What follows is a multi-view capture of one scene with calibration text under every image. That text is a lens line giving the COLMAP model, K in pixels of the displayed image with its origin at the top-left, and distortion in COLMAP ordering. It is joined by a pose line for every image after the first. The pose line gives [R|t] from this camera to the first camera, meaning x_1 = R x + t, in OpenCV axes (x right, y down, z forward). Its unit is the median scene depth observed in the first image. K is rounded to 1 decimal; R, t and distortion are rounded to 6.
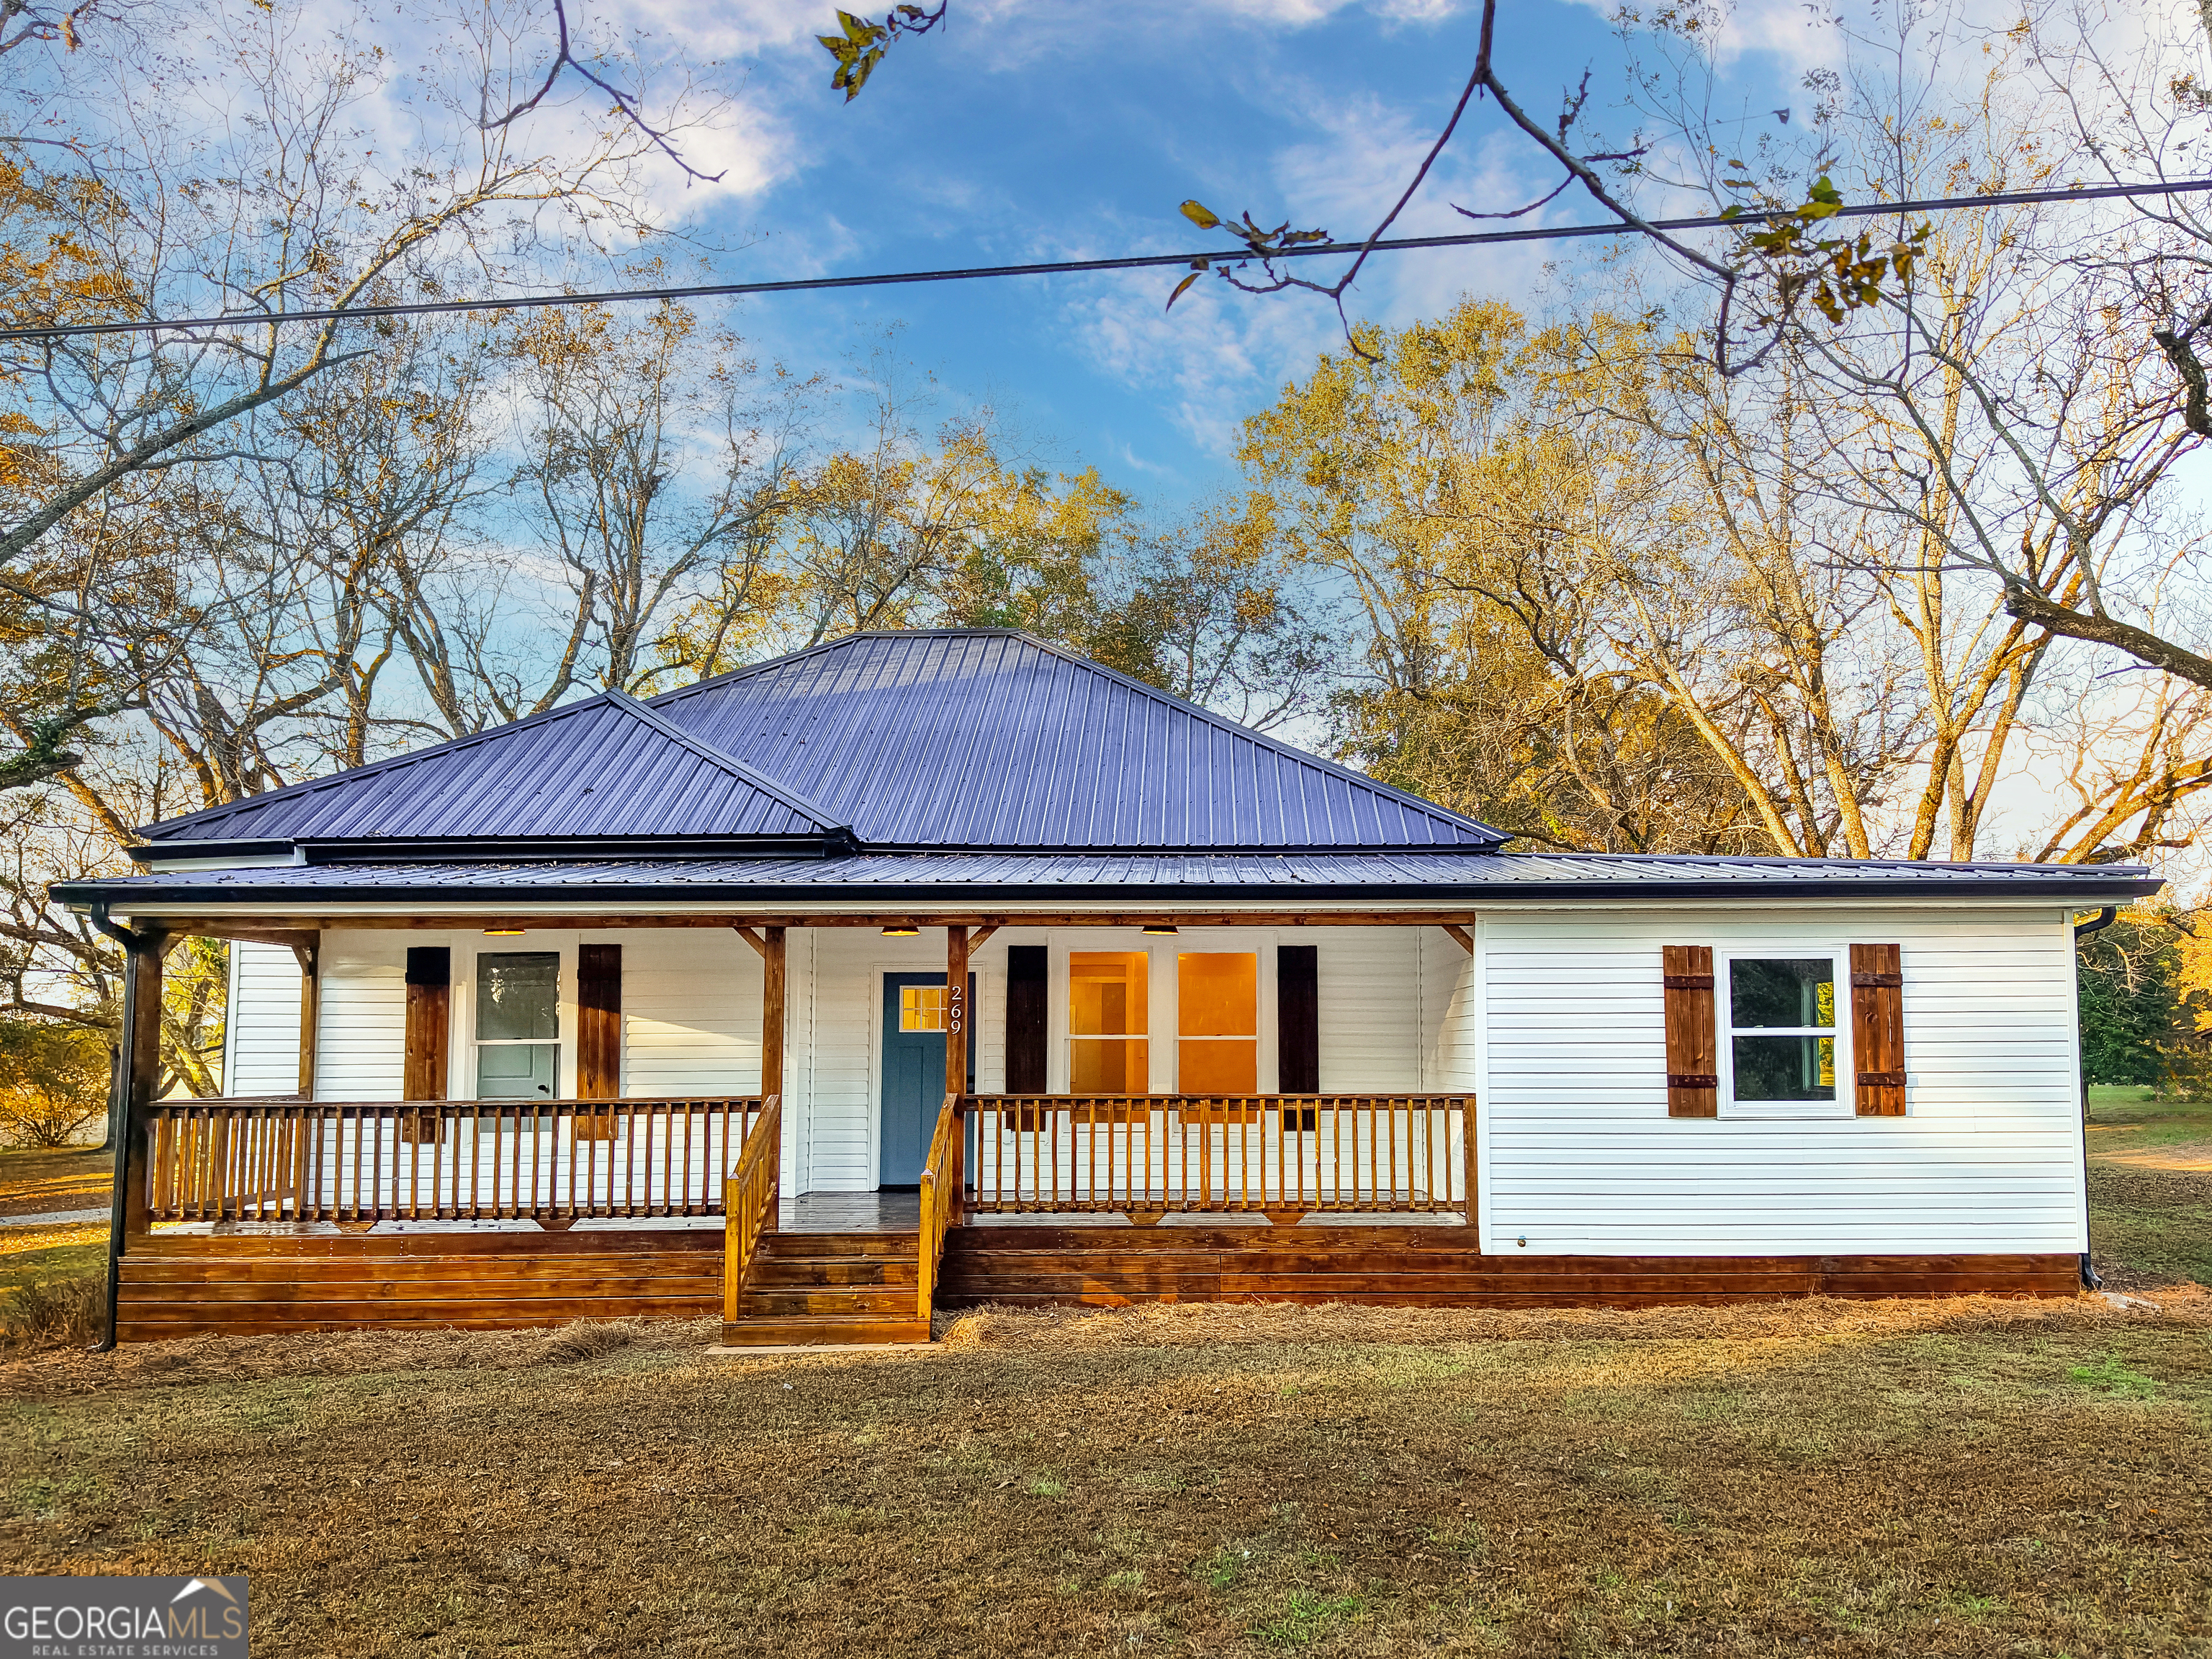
lens RADIAL K [[1502.1, 0, 1109.6], [0, 1502.1, 828.2], [0, 0, 1]] dist [0.016110, -0.012424]
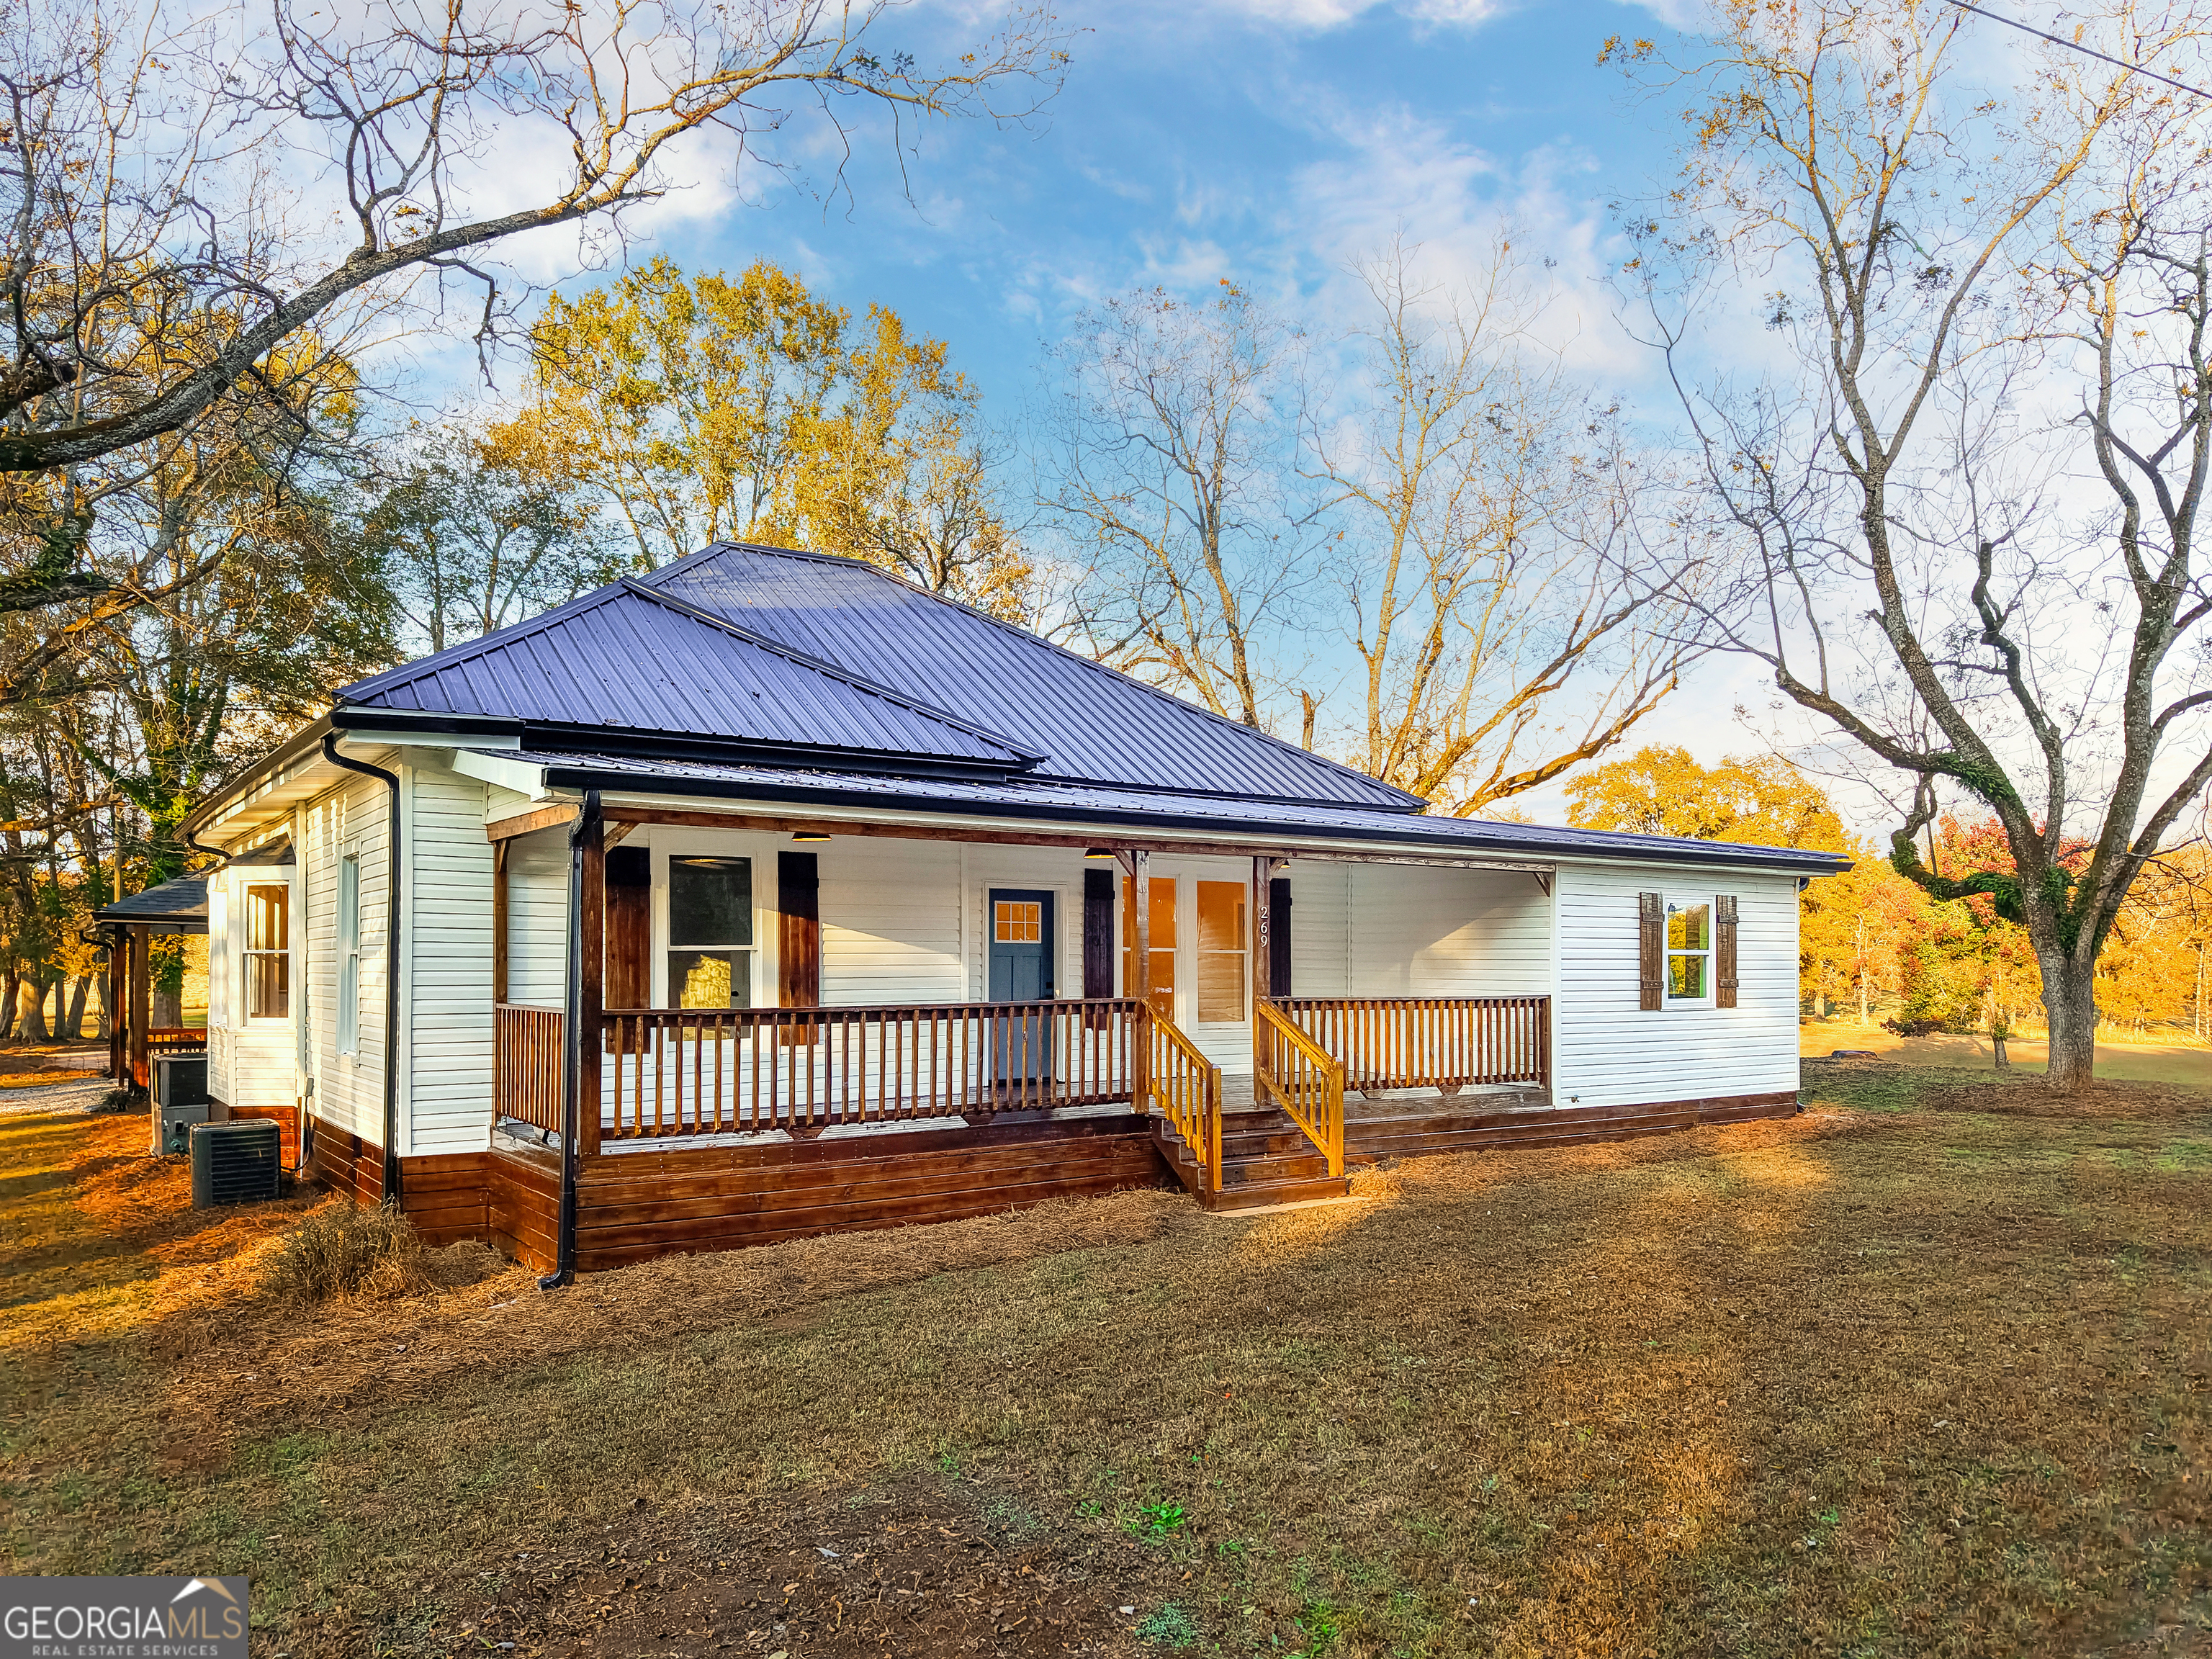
lens RADIAL K [[1502.1, 0, 1098.4], [0, 1502.1, 829.2], [0, 0, 1]] dist [0.016110, -0.012424]
pose [[0.832295, 0.055548, 0.551542, -0.746466], [-0.089448, 0.995386, 0.034730, 0.010606], [-0.547068, -0.078240, 0.833424, 0.069560]]
